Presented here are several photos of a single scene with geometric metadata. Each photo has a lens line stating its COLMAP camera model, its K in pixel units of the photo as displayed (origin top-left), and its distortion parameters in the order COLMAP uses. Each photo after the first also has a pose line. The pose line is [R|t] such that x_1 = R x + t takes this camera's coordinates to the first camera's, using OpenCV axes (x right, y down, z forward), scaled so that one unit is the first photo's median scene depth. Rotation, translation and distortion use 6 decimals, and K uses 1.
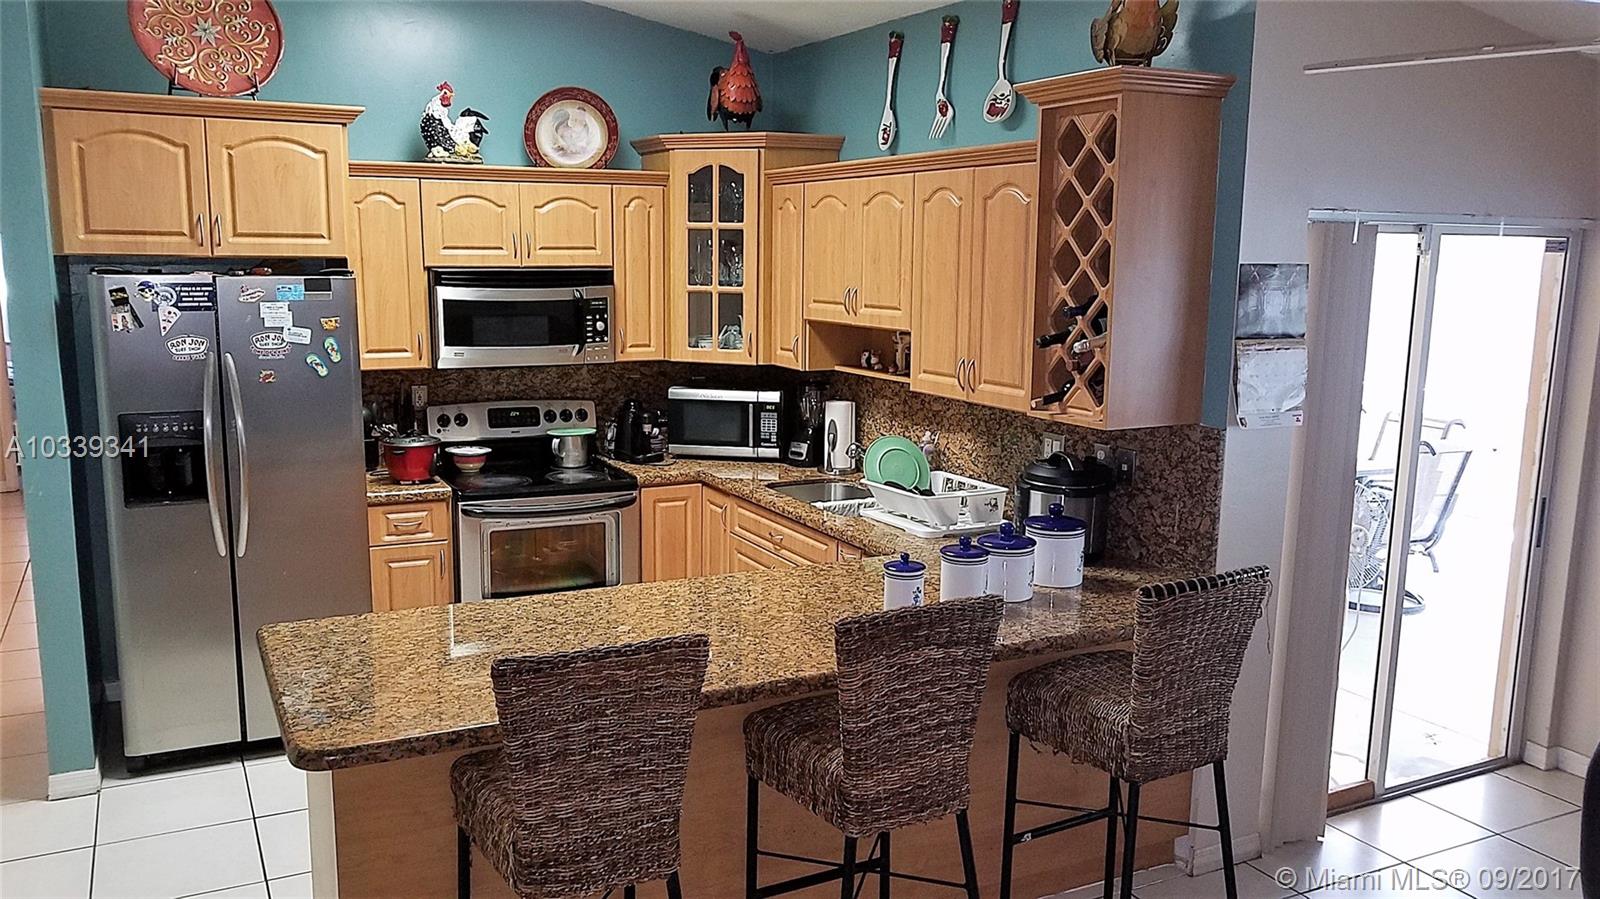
lens RADIAL K [[1253.2, 0, 772.4], [0, 1253.2, 476.7], [0, 0, 1]] dist [-0.009257, 0.017920]
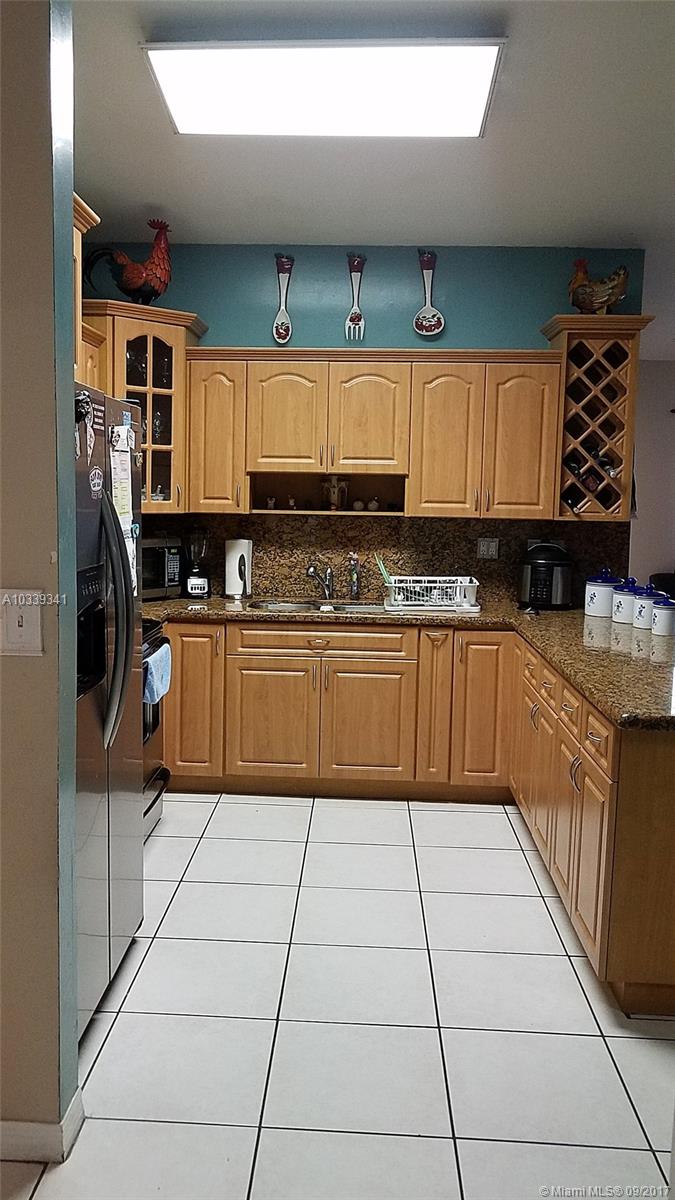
lens RADIAL K [[939.9, 0, 328.5], [0, 939.9, 595.4], [0, 0, 1]] dist [-0.009257, 0.017920]
pose [[0.501698, -0.102112, 0.858995, -0.784290], [0.140749, 0.989412, 0.035411, -0.029215], [-0.853515, 0.103137, 0.510758, 0.506832]]
